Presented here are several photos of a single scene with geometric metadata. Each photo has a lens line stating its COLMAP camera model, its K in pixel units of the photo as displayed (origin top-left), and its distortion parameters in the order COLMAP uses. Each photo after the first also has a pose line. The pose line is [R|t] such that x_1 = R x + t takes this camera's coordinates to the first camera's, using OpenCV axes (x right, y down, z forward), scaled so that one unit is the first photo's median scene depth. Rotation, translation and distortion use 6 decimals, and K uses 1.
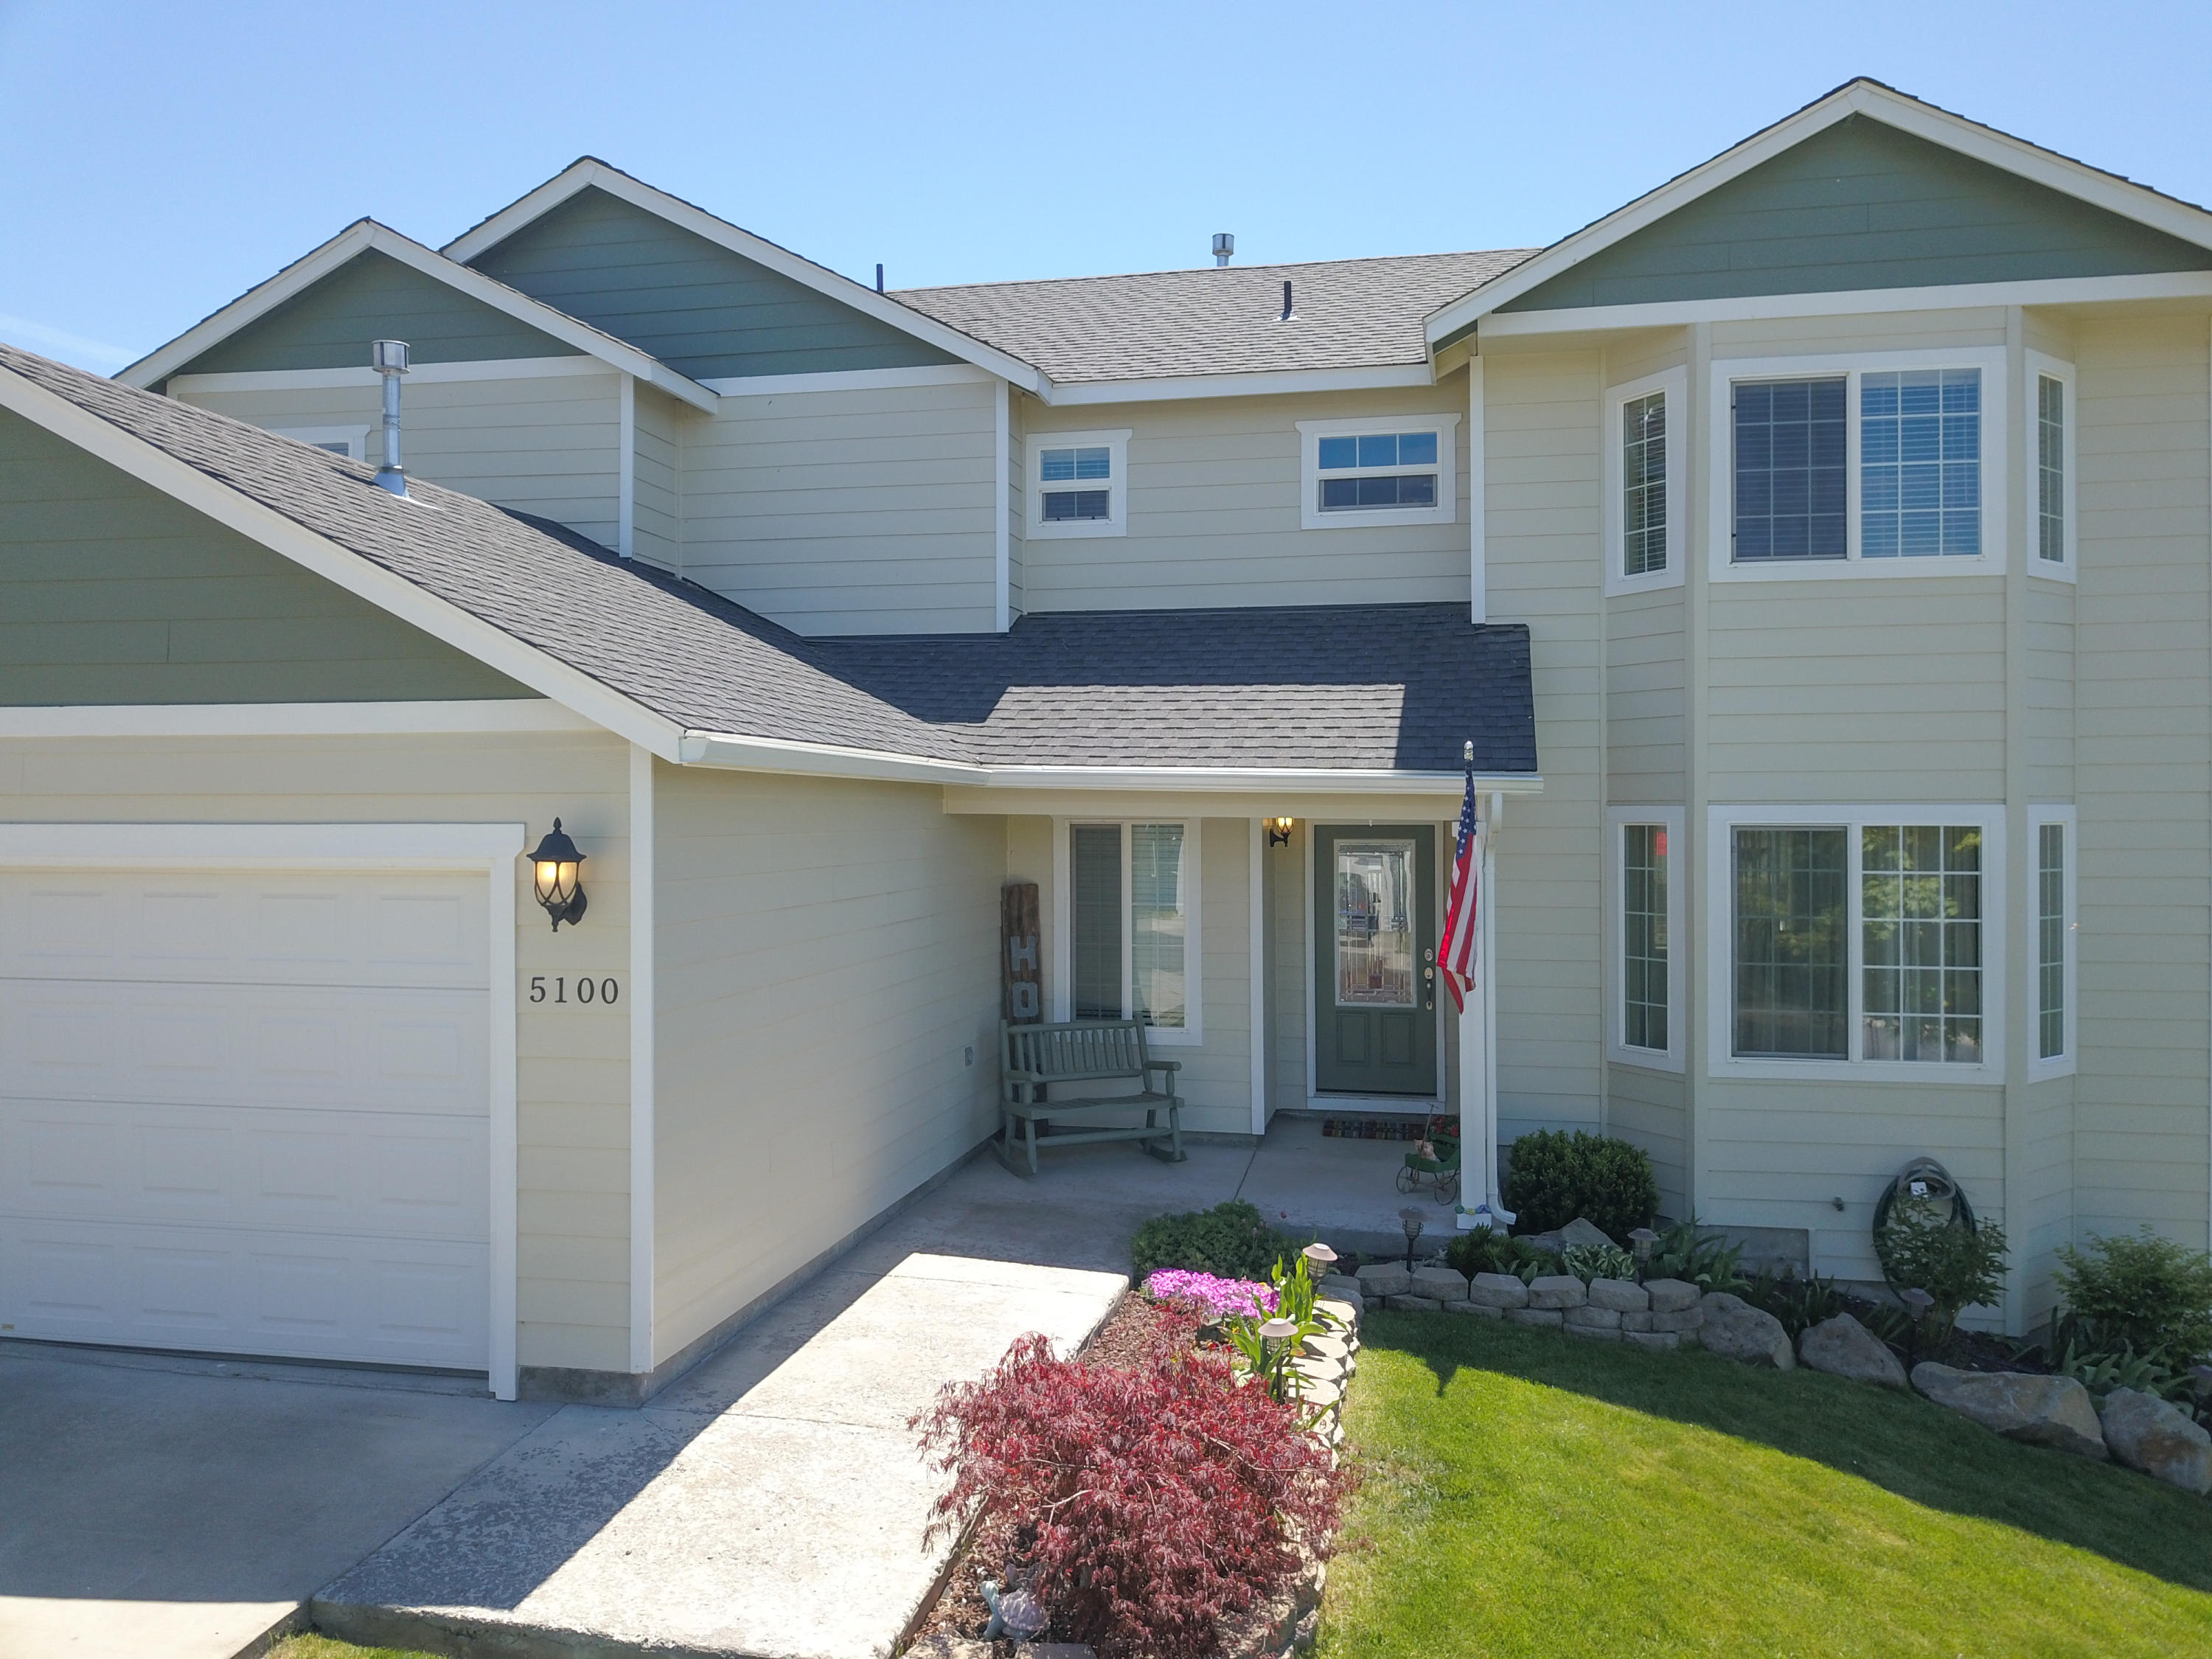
lens RADIAL K [[1706.8, 0, 1113.1], [0, 1706.8, 797.0], [0, 0, 1]] dist [-0.027855, 0.004783]
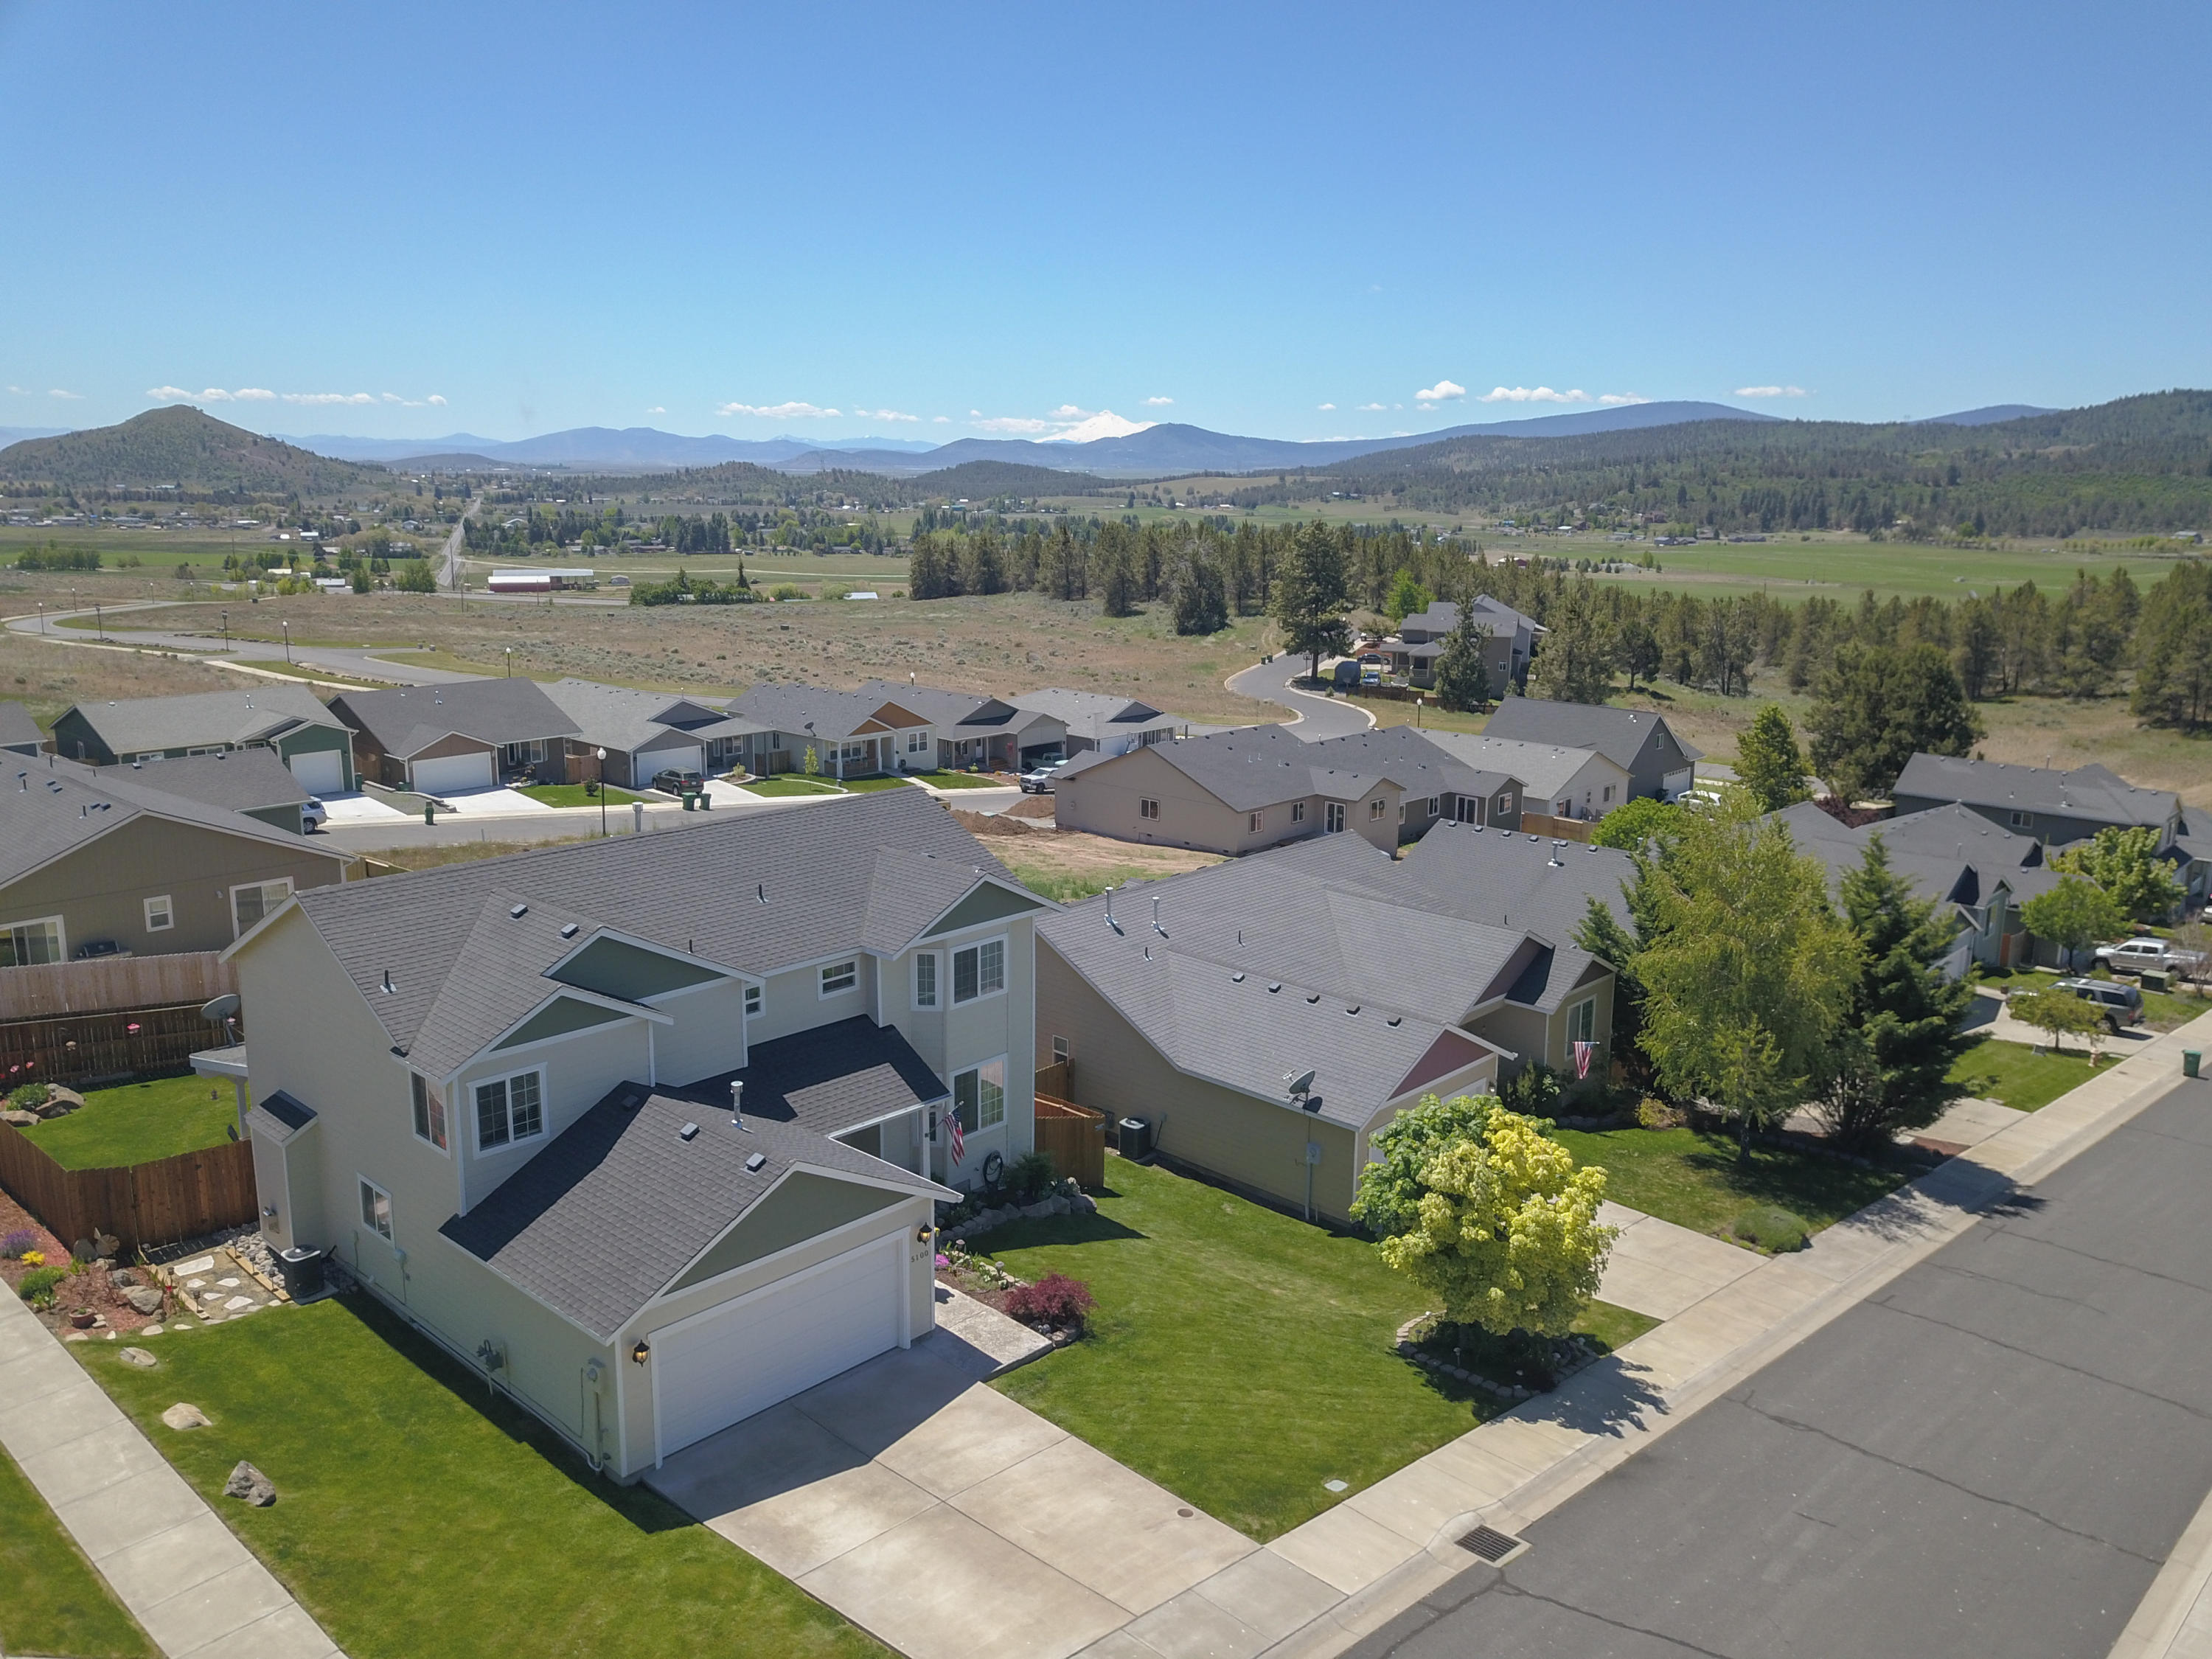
lens RADIAL K [[1708.9, 0, 1144.1], [0, 1708.9, 825.7], [0, 0, 1]] dist [0.004585, 0.003510]
pose [[0.512051, -0.180155, 0.839850, -2.427904], [-0.019381, 0.975086, 0.220980, -1.343665], [-0.858736, -0.129430, 0.495802, -1.062496]]
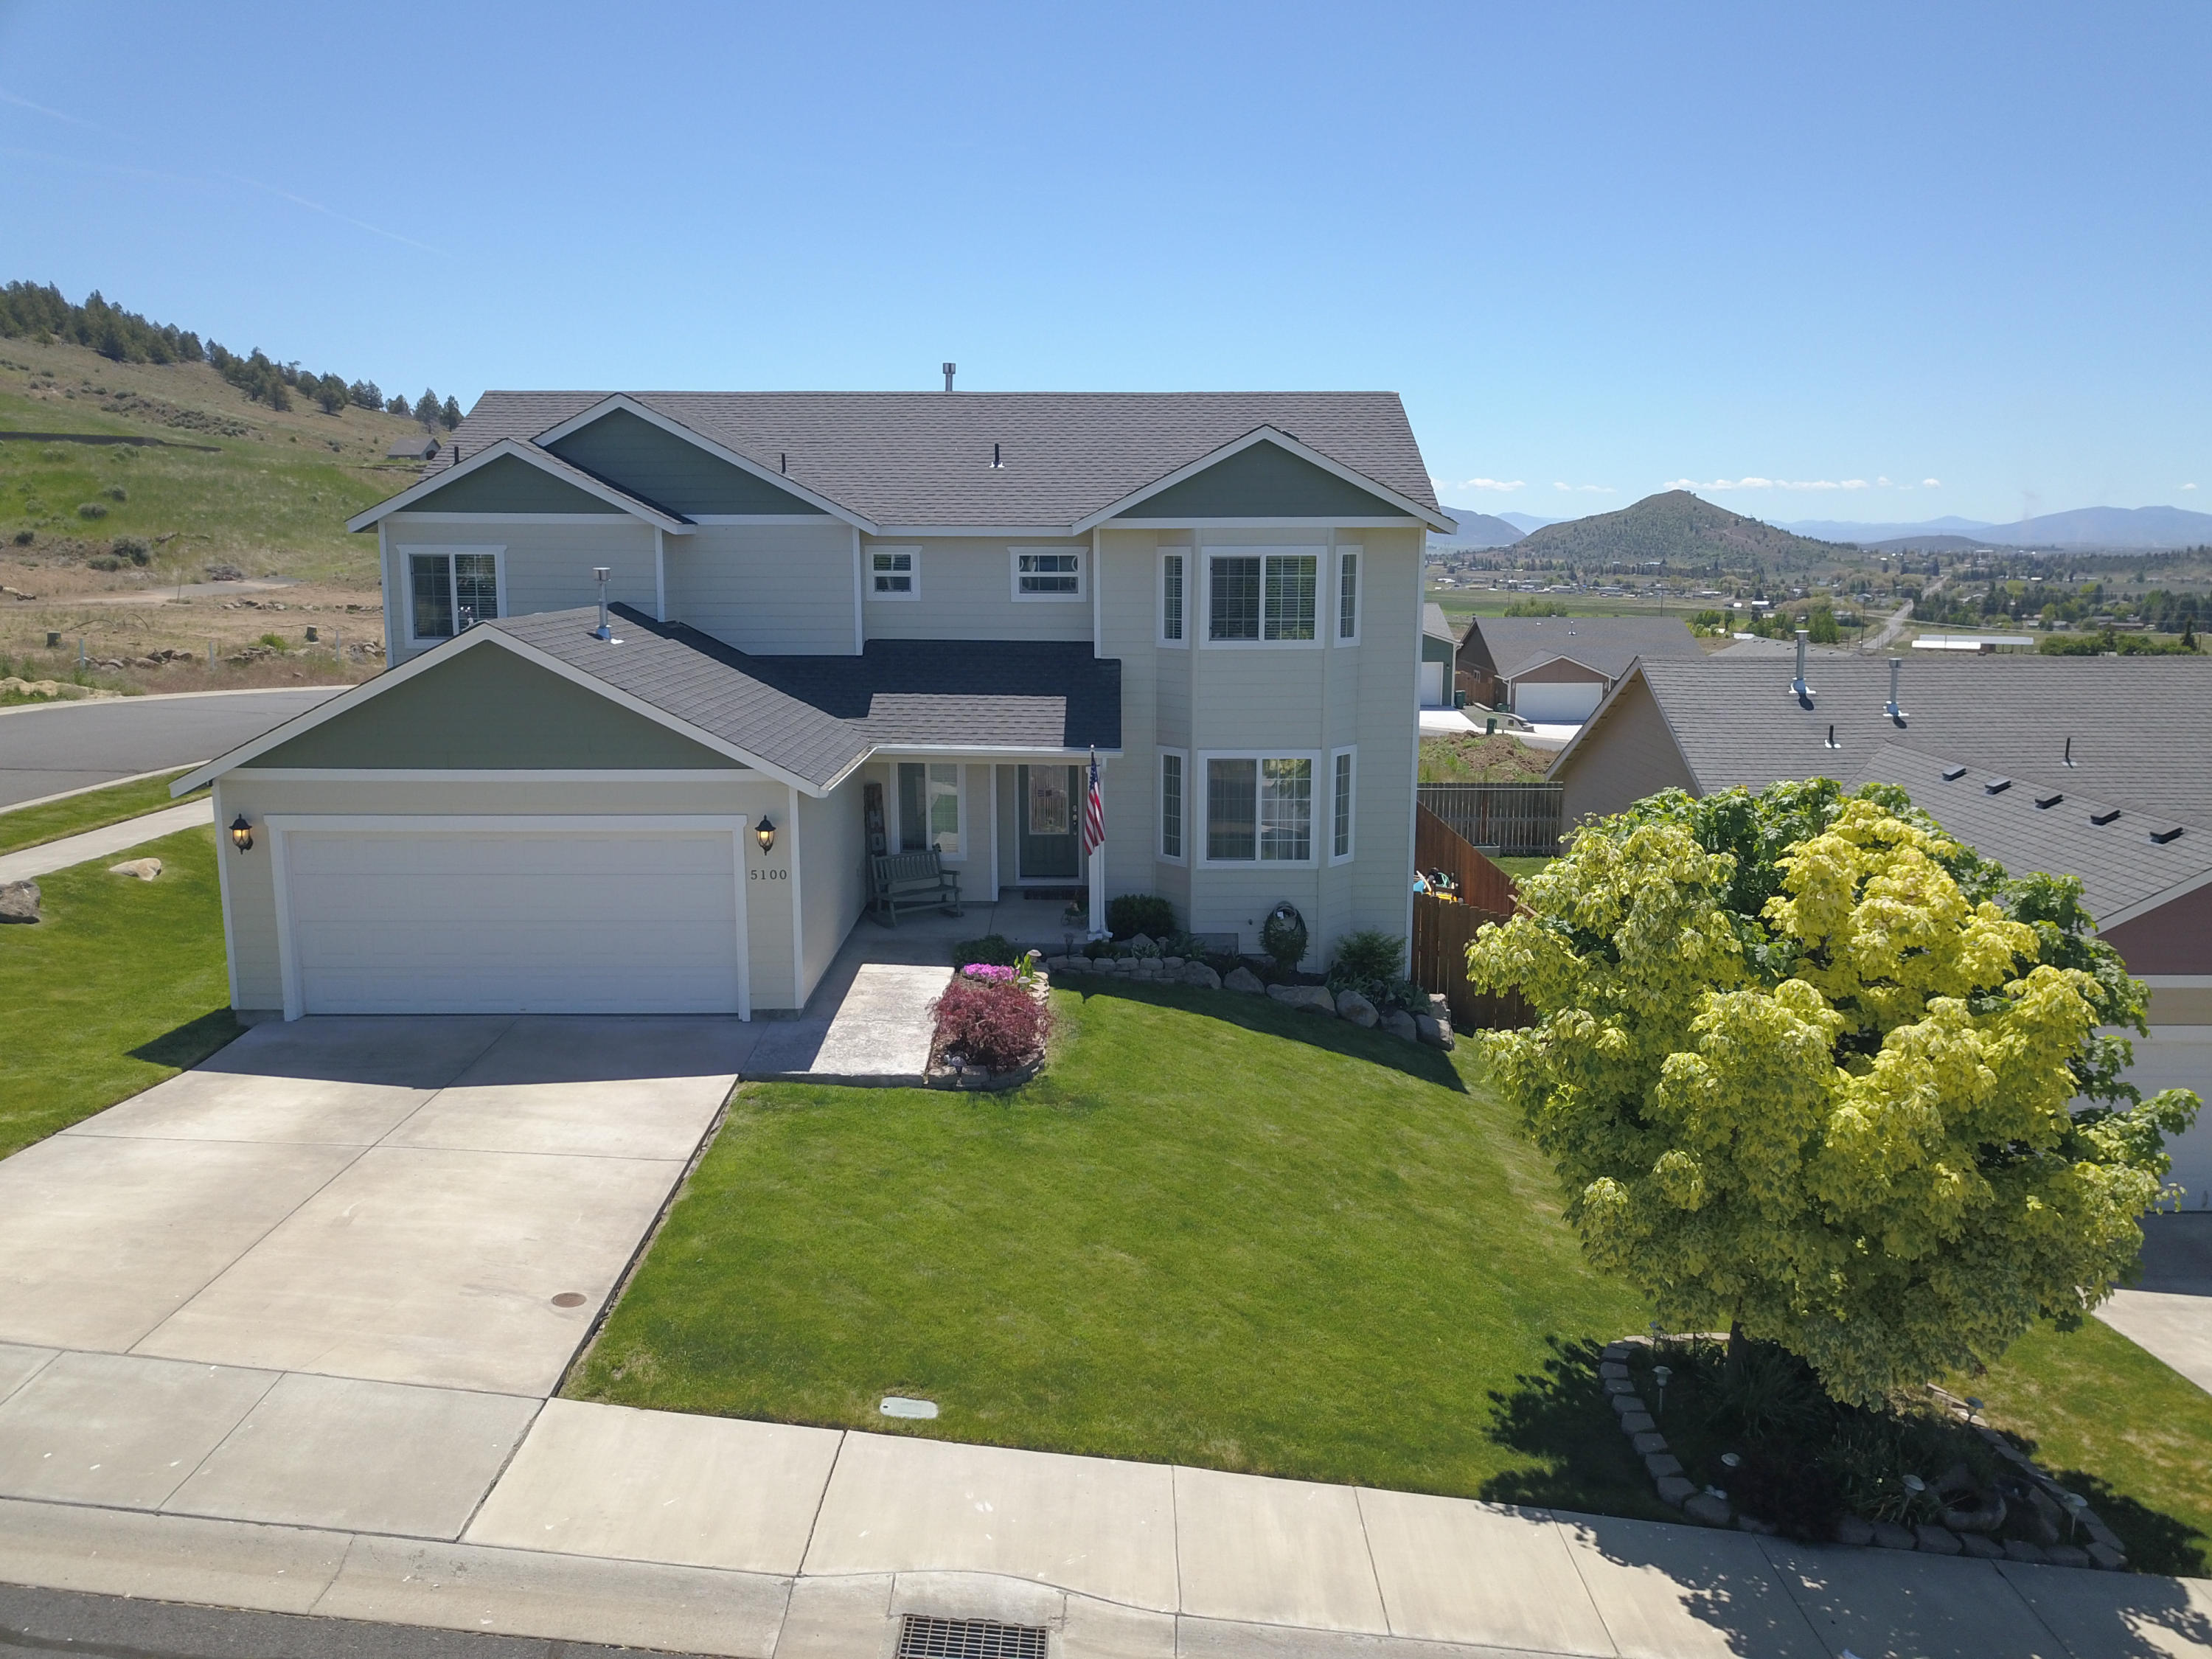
lens RADIAL K [[1697.8, 0, 1106.0], [0, 1697.8, 829.5], [0, 0, 1]] dist [0.008121, -0.003904]
pose [[0.979108, -0.038485, 0.199665, -0.228861], [0.001169, 0.982976, 0.183731, -0.319160], [-0.203336, -0.179659, 0.962485, -1.201421]]
